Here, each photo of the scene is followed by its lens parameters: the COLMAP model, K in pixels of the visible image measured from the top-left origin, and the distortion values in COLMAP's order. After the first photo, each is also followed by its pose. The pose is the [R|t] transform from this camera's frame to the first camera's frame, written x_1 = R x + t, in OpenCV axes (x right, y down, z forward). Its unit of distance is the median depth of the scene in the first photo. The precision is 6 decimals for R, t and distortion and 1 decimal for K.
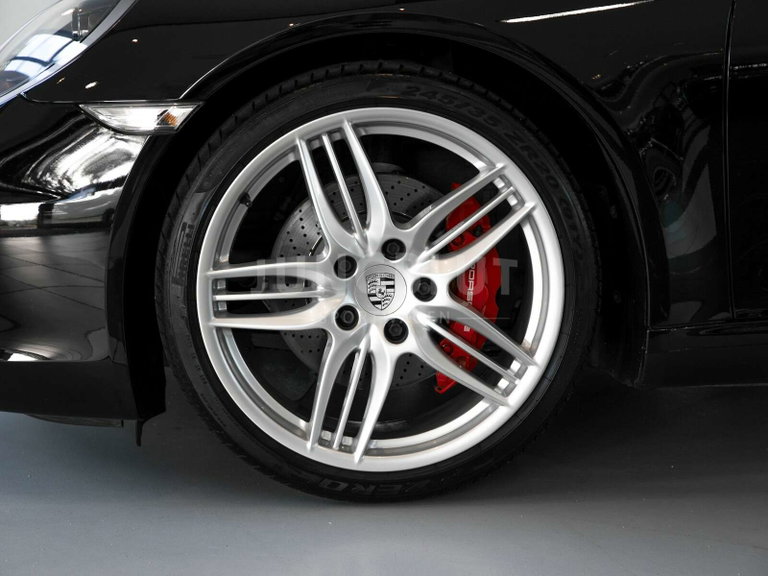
lens RADIAL K [[1492.0, 0, 386.2], [0, 1492.0, 288.8], [0, 0, 1]] dist [0.086321, 0.000000]
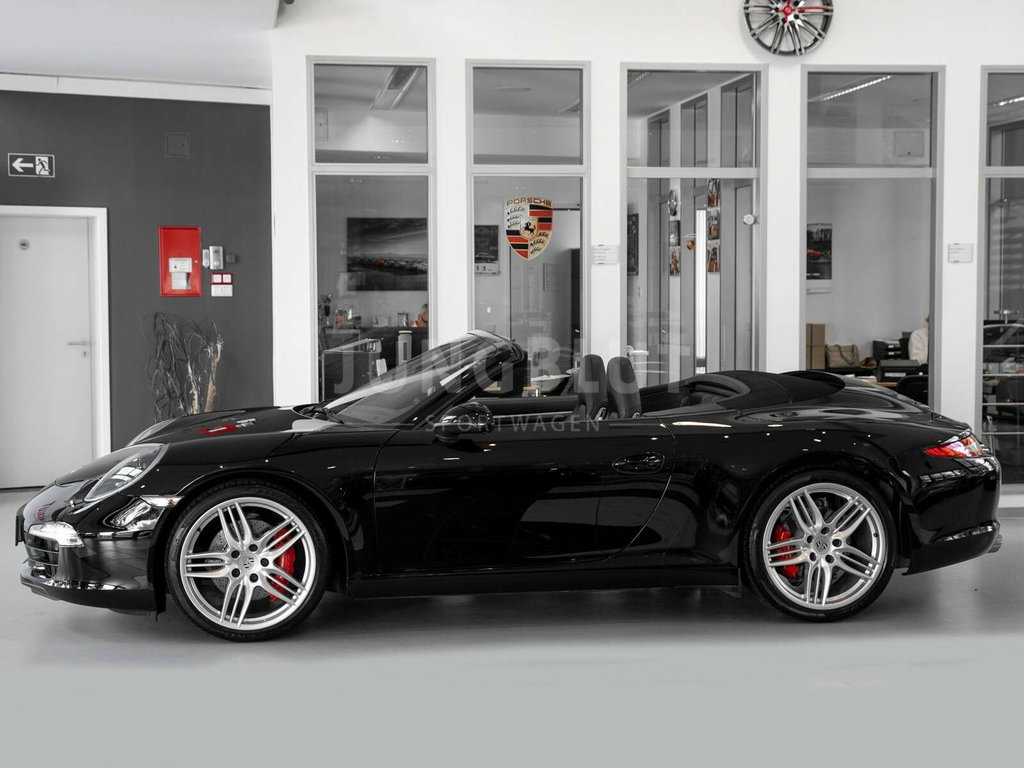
lens RADIAL K [[1467.2, 0, 509.7], [0, 1467.2, 377.9], [0, 0, 1]] dist [0.004135, 0.000000]
pose [[0.995223, 0.010381, 0.097074, 0.208038], [0.001807, 0.992202, -0.124627, 0.000828], [-0.097611, 0.124207, 0.987443, -1.746106]]
